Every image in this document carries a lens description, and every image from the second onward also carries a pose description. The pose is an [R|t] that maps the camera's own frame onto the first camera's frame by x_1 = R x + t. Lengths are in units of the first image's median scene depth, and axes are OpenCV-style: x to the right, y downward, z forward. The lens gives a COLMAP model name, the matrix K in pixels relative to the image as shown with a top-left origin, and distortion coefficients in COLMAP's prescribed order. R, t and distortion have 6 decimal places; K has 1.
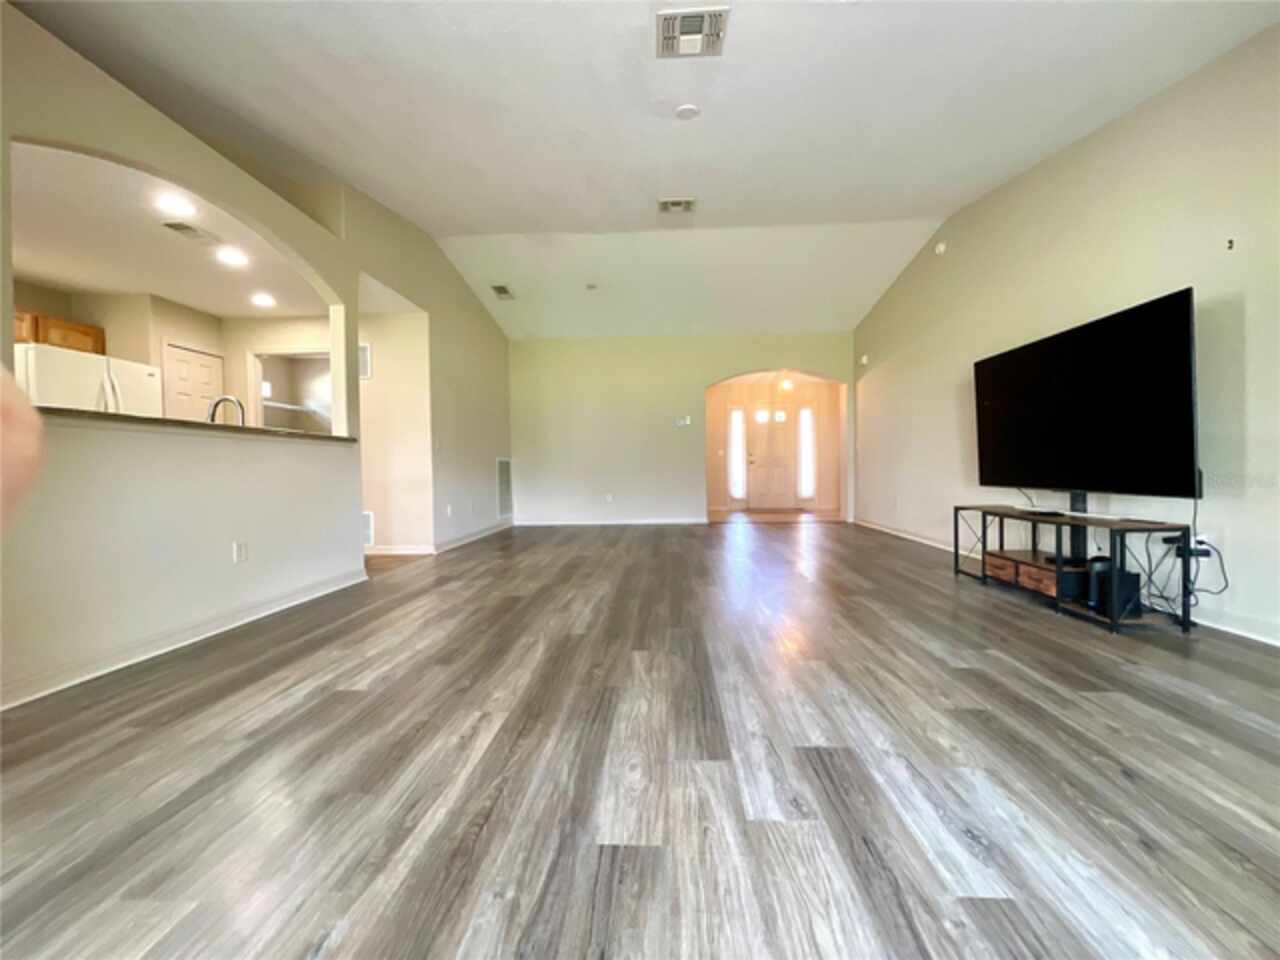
lens RADIAL K [[516.0, 0, 635.5], [0, 516.0, 480.9], [0, 0, 1]] dist [-0.011036, -0.000115]
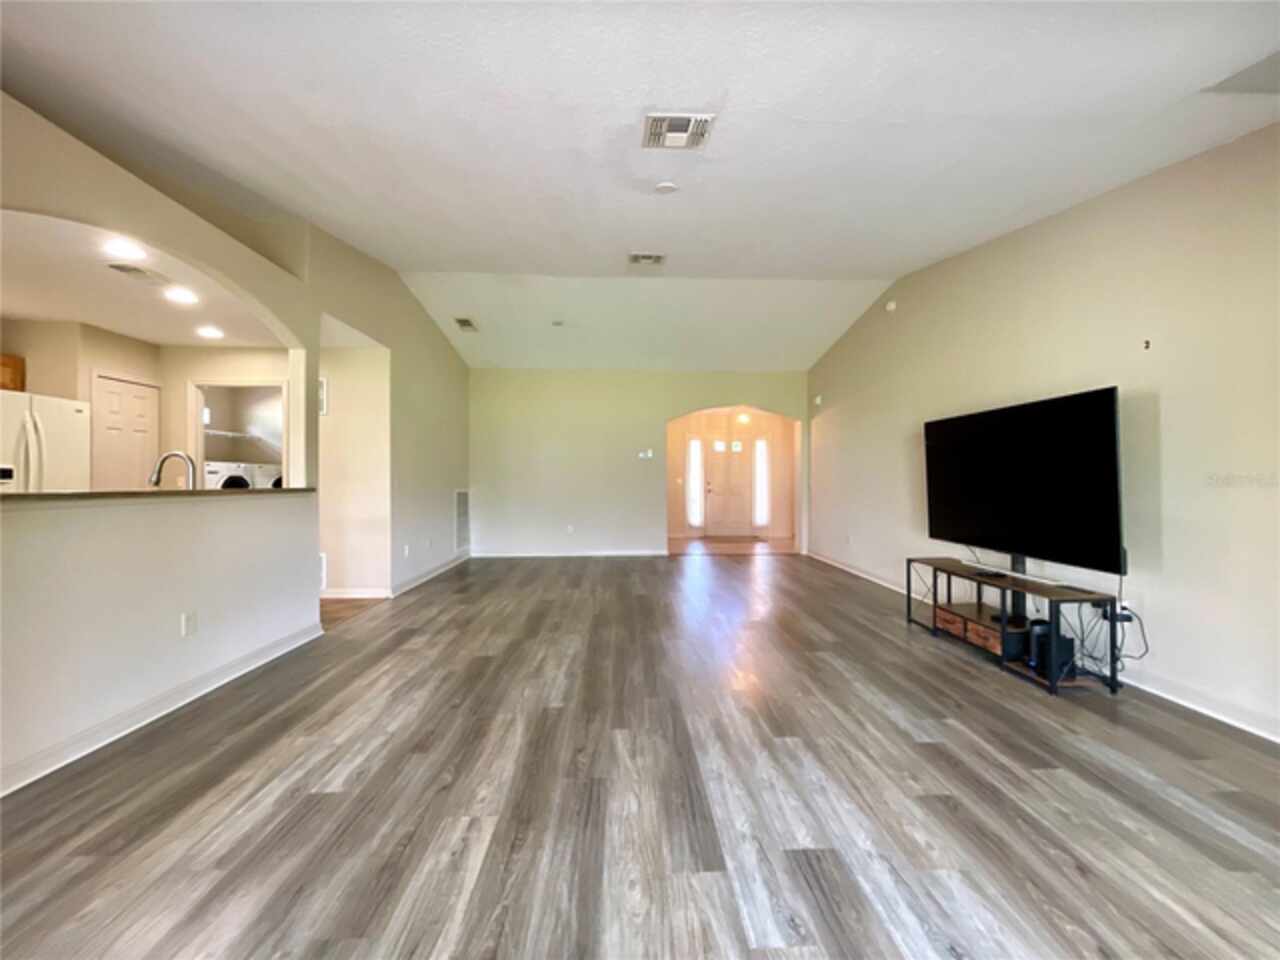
lens RADIAL K [[516.0, 0, 635.2], [0, 516.0, 477.2], [0, 0, 1]] dist [-0.011036, -0.000115]
pose [[0.995442, 0.011335, 0.094694, -0.057986], [-0.009198, 0.999694, -0.022970, -0.126174], [-0.094925, 0.021994, 0.995241, -0.012894]]
